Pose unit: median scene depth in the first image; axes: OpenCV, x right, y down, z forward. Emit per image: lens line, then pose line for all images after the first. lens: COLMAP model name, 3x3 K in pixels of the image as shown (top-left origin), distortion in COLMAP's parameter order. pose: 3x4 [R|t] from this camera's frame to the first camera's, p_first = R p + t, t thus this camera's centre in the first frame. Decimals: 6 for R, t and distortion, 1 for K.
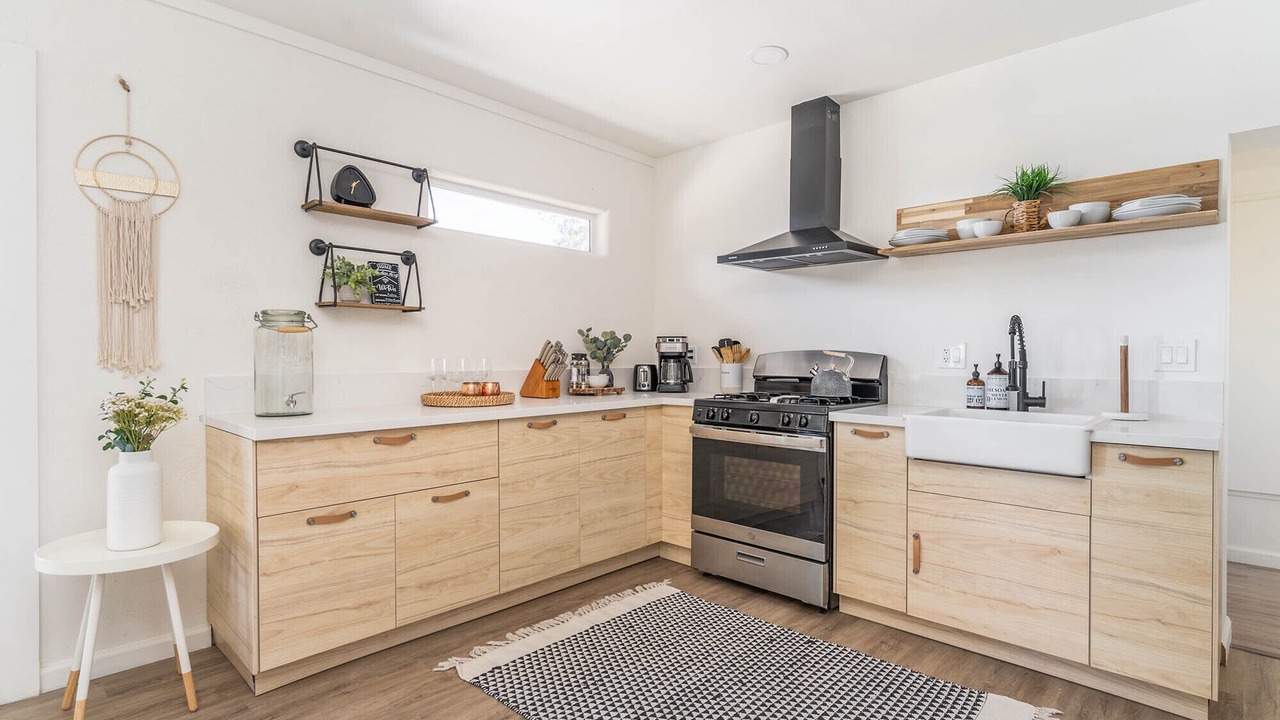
lens RADIAL K [[615.3, 0, 653.5], [0, 615.3, 355.1], [0, 0, 1]] dist [-0.003030, 0.000085]
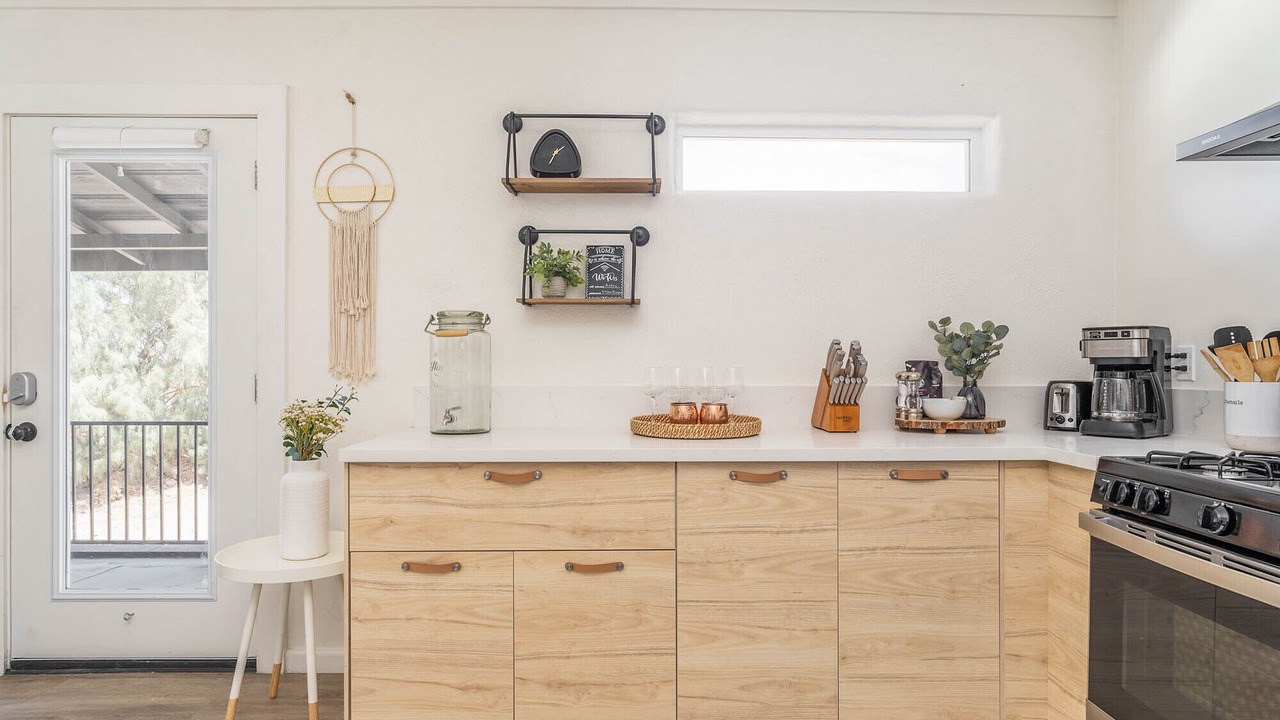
lens RADIAL K [[698.8, 0, 648.0], [0, 698.8, 359.1], [0, 0, 1]] dist [-0.000712, -0.001699]
pose [[0.690217, -0.002520, -0.723598, 0.259181], [-0.000610, 0.999992, -0.004065, -0.001799], [0.723603, 0.003247, 0.690209, 0.452407]]
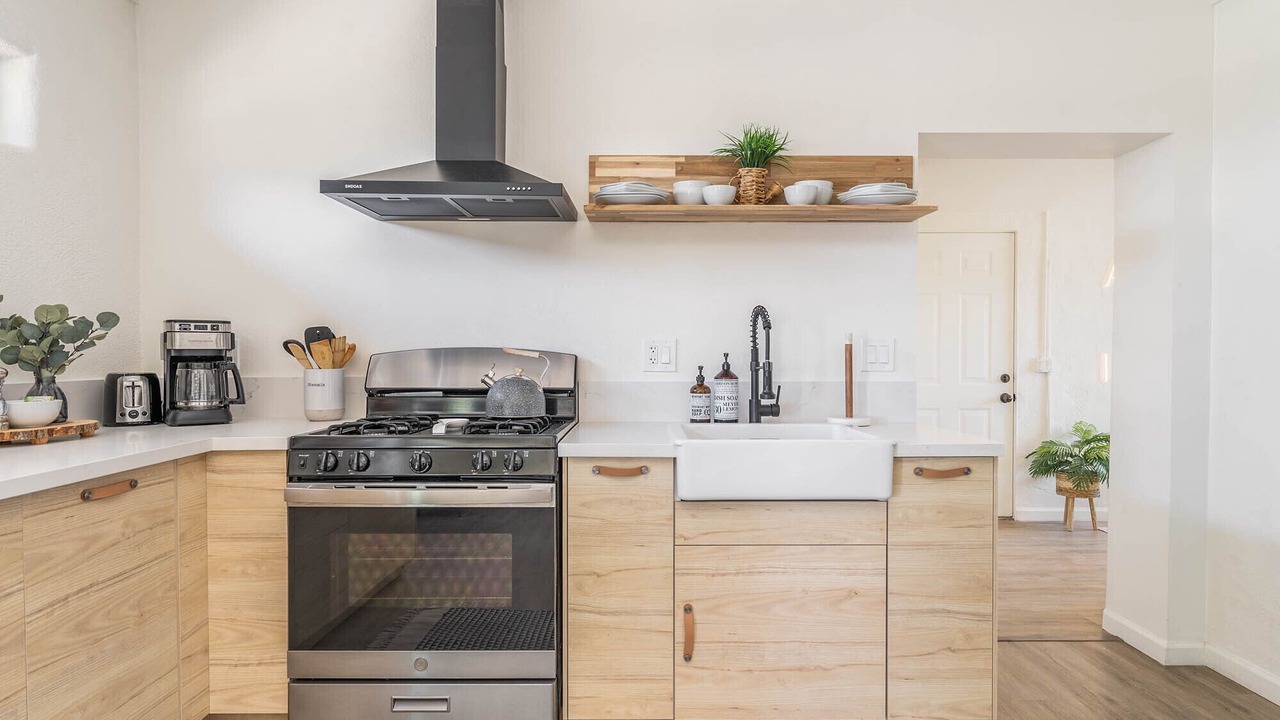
lens RADIAL K [[698.8, 0, 642.6], [0, 698.8, 364.4], [0, 0, 1]] dist [-0.000712, -0.001699]
pose [[0.733769, -0.010279, 0.679321, -0.145866], [0.001268, 0.999905, 0.013759, 0.000039], [-0.679397, -0.009235, 0.733712, 0.408119]]
